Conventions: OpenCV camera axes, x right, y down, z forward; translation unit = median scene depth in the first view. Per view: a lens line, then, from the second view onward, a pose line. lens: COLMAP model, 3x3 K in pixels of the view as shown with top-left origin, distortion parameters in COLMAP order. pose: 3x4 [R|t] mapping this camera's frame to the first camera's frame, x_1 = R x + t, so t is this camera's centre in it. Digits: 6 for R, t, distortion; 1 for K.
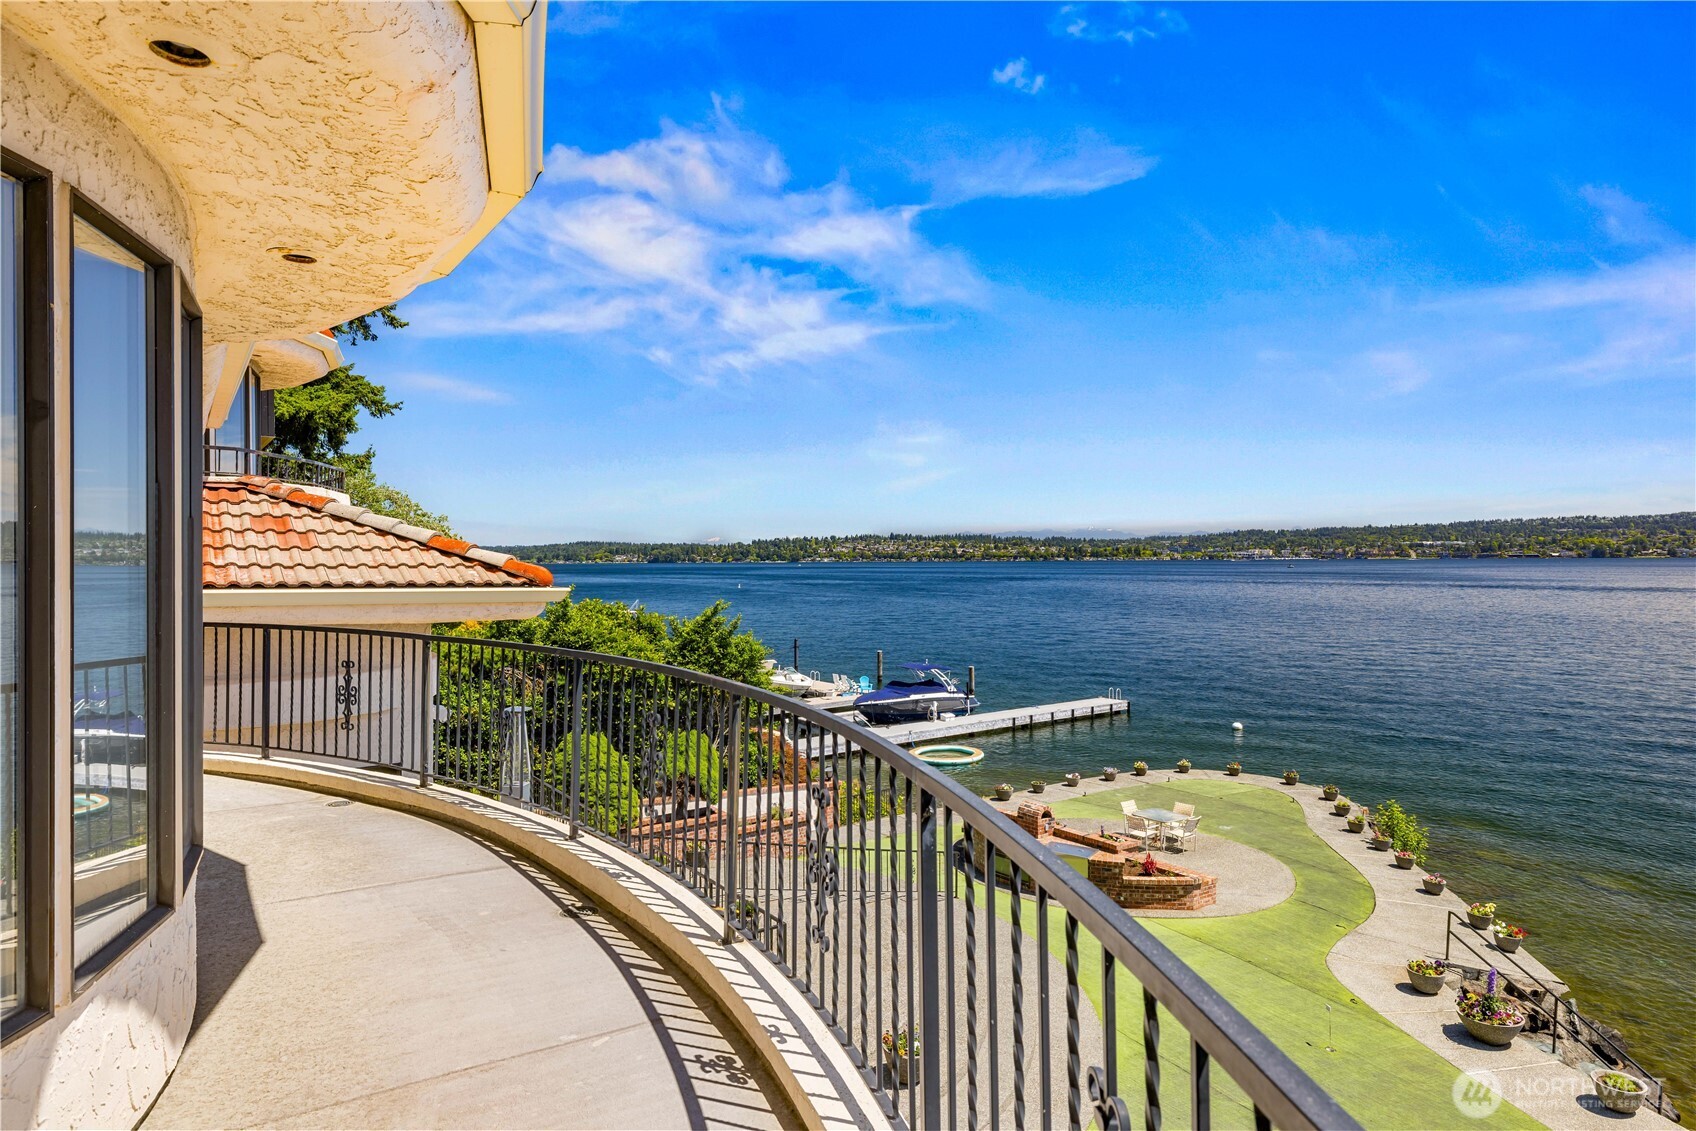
lens RADIAL K [[980.3, 0, 846.3], [0, 980.3, 561.3], [0, 0, 1]] dist [0.008329, 0.001799]
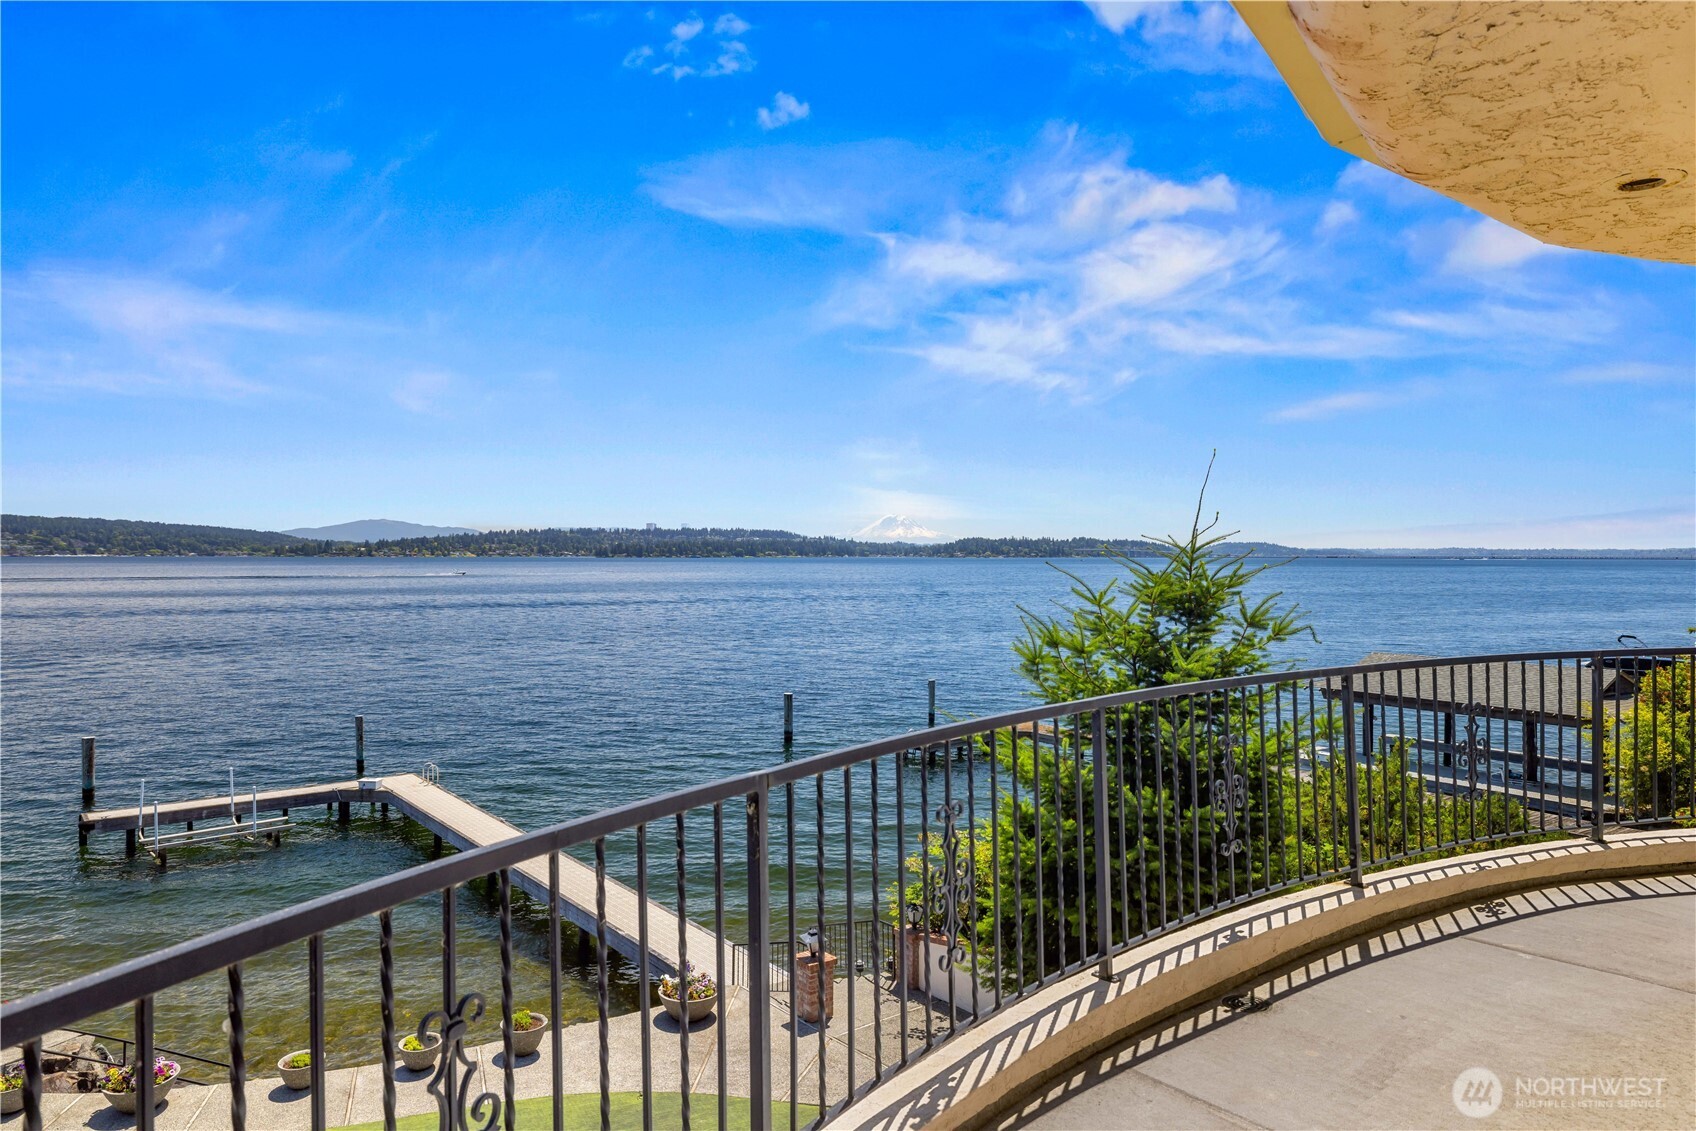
lens RADIAL K [[1093.8, 0, 847.7], [0, 1093.8, 571.0], [0, 0, 1]] dist [0.001457, -0.000372]
pose [[-0.052932, -0.010659, 0.998541, -1.315773], [0.002934, 0.999937, 0.010830, -0.001736], [-0.998594, 0.003503, -0.052897, 1.591518]]
